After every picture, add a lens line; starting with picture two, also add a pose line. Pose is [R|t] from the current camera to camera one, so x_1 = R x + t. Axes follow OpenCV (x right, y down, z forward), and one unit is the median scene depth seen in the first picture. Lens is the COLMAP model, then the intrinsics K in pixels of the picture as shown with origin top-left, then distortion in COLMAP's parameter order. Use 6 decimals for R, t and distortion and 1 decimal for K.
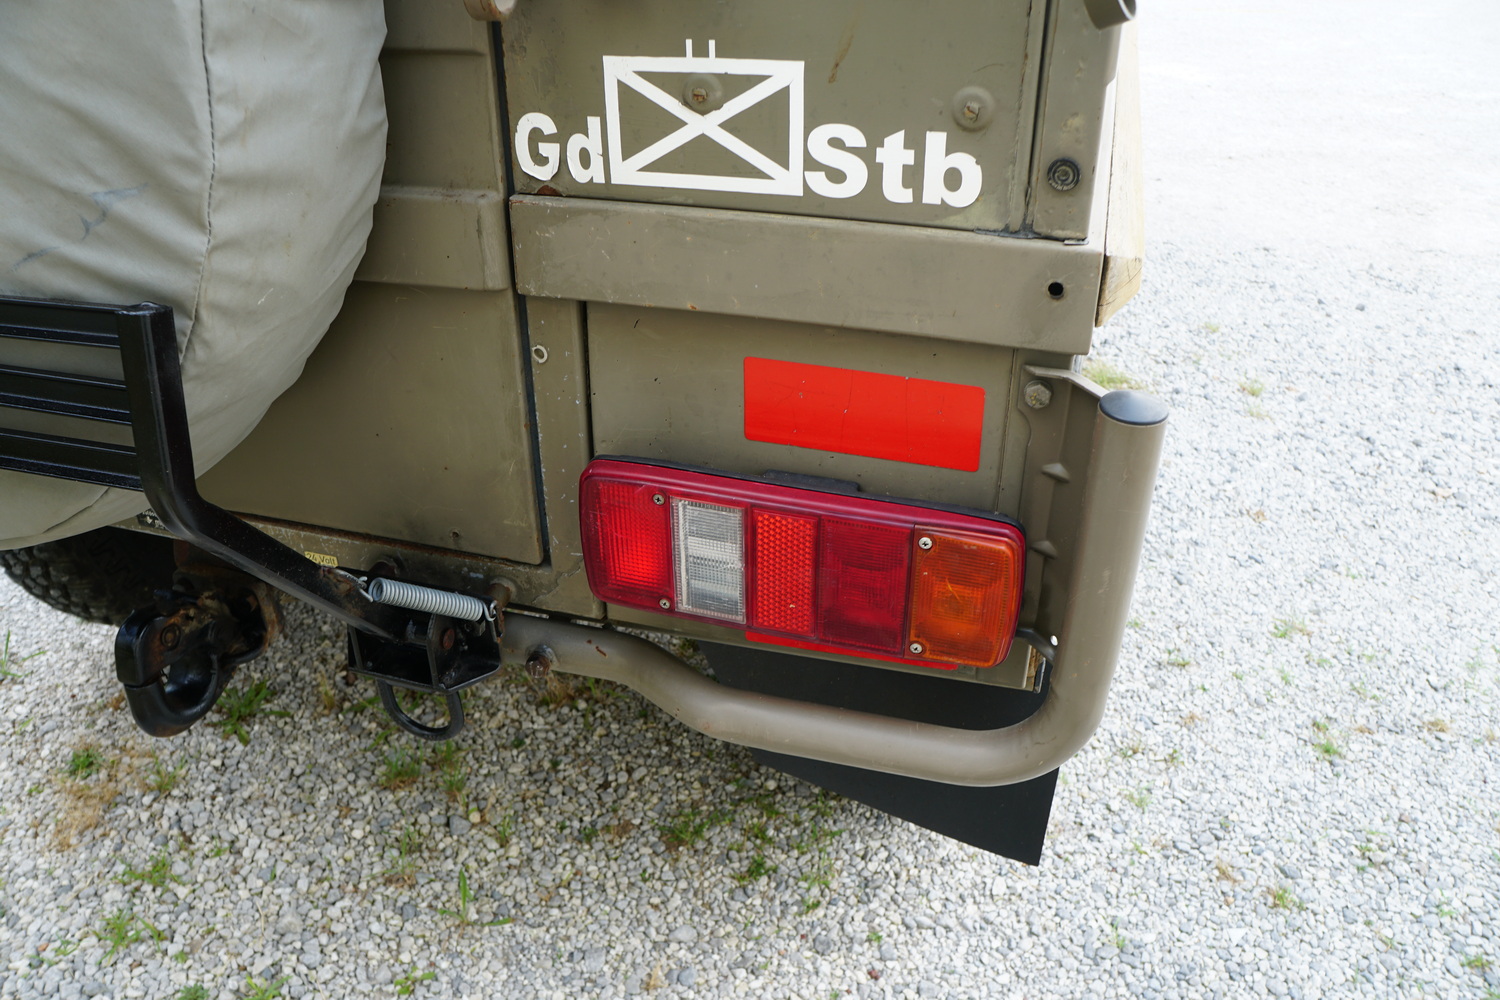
lens RADIAL K [[1192.0, 0, 744.2], [0, 1192.0, 499.2], [0, 0, 1]] dist [-0.177330, 0.133377]
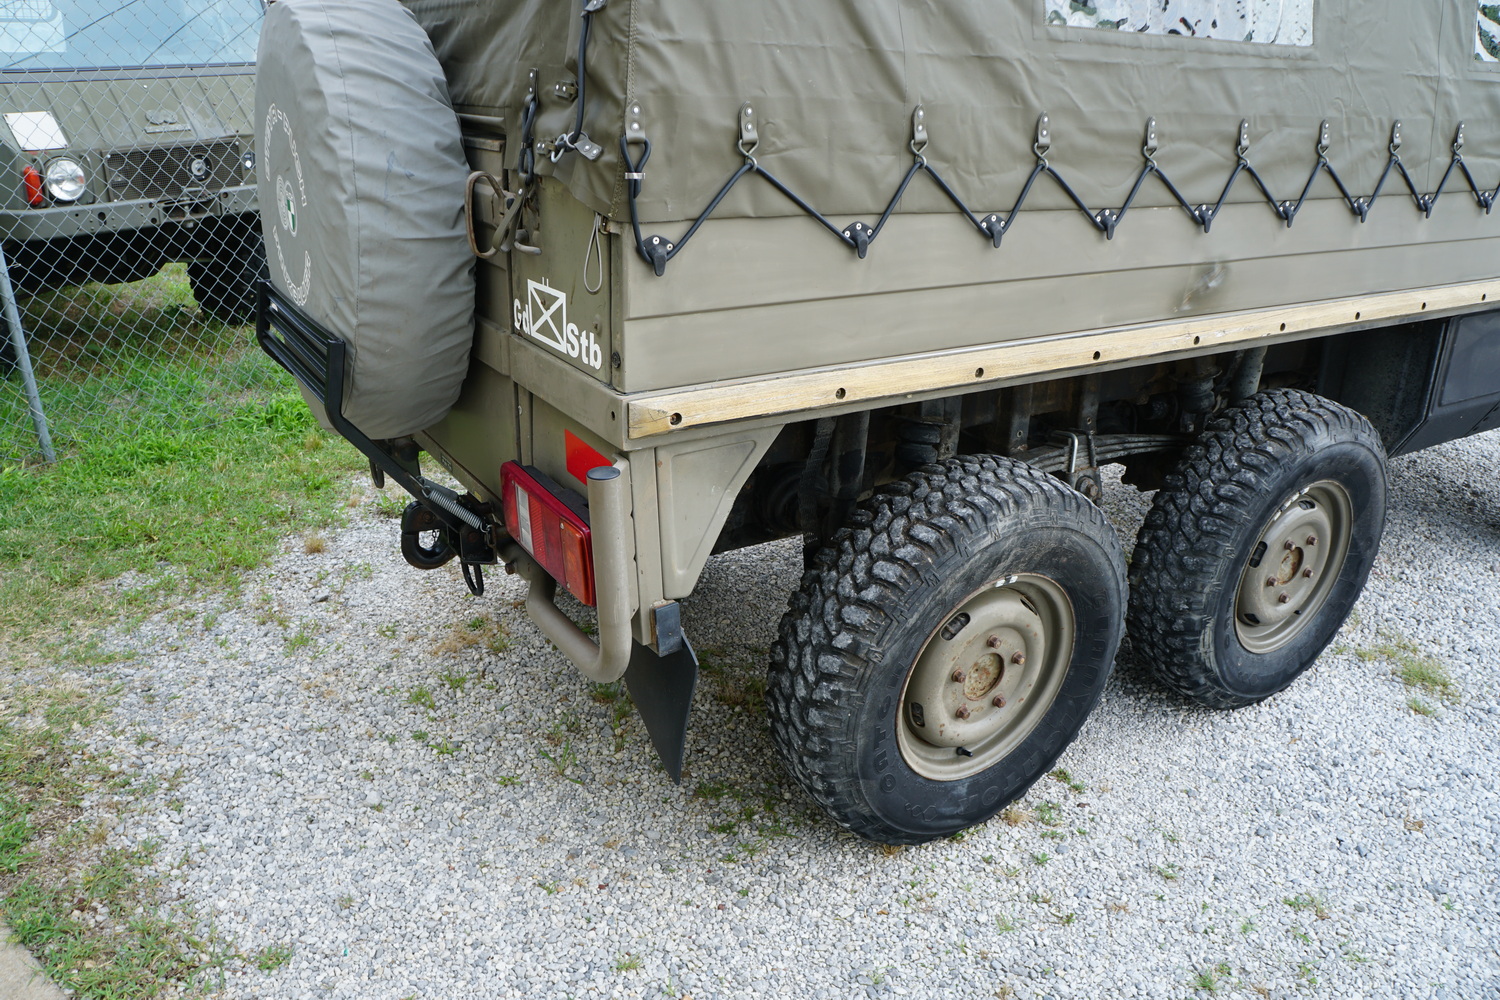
lens RADIAL K [[1192.0, 0, 744.2], [0, 1192.0, 499.2], [0, 0, 1]] dist [-0.177330, 0.133377]
pose [[0.747224, 0.254506, -0.613908, 1.636768], [-0.346414, 0.937502, -0.032985, -0.047356], [0.567145, 0.237313, 0.788688, -0.448797]]
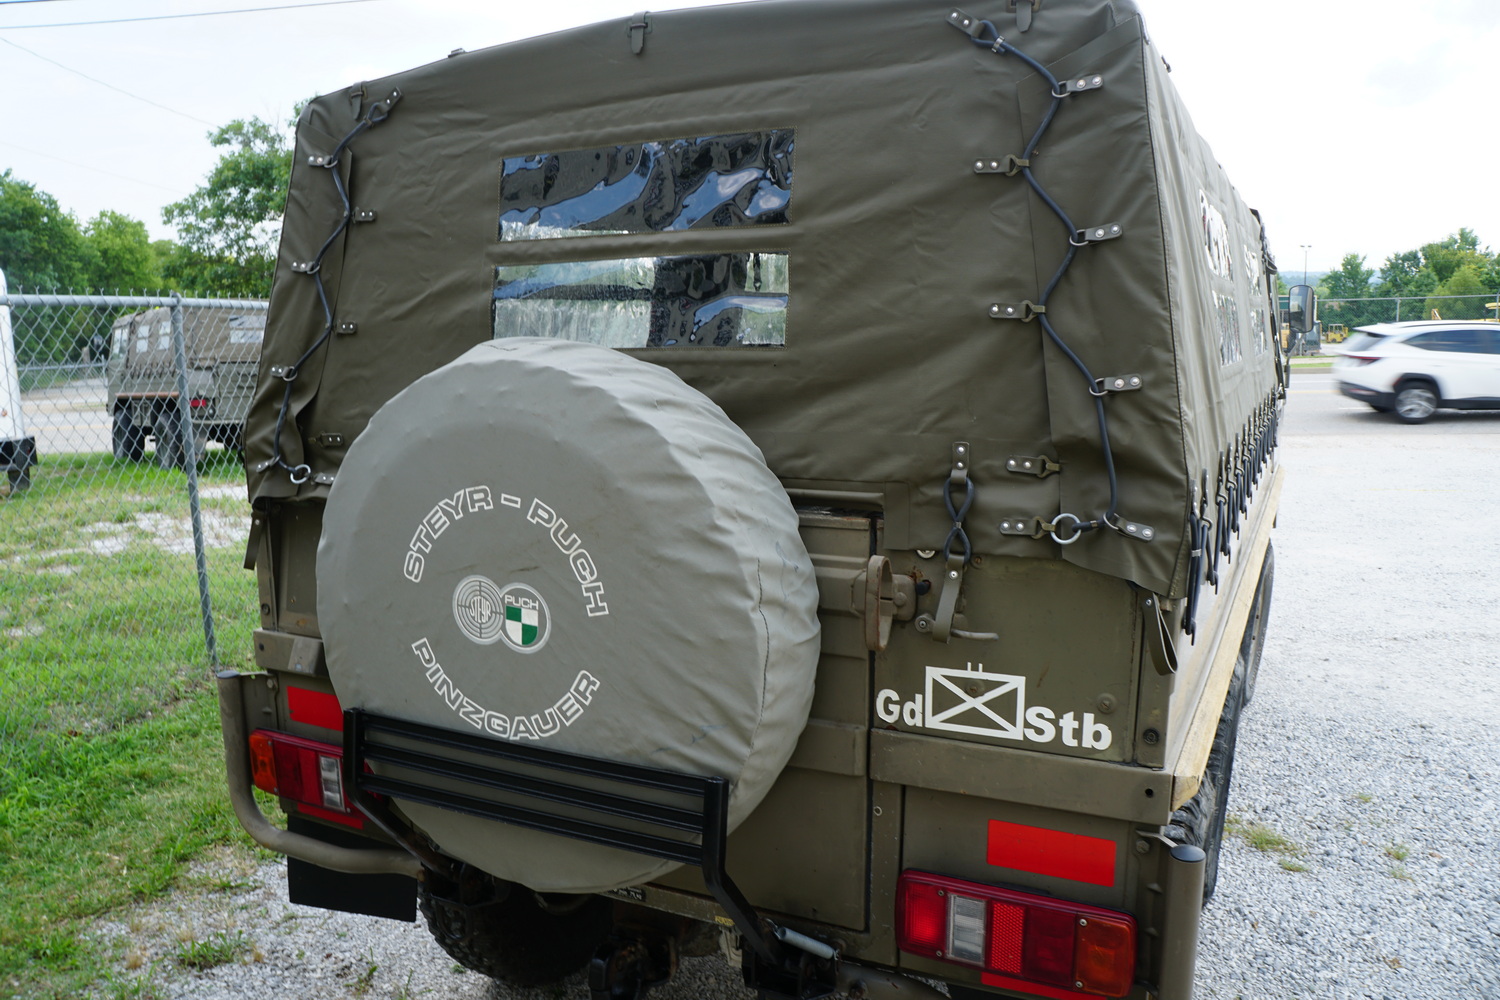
lens RADIAL K [[1189.1, 0, 761.7], [0, 1189.1, 477.2], [0, 0, 1]] dist [-0.194993, 0.151811]
pose [[0.987113, 0.024873, -0.158080, -0.083269], [-0.082730, 0.924913, -0.371068, 0.100380], [0.136981, 0.379364, 0.915052, -1.019196]]
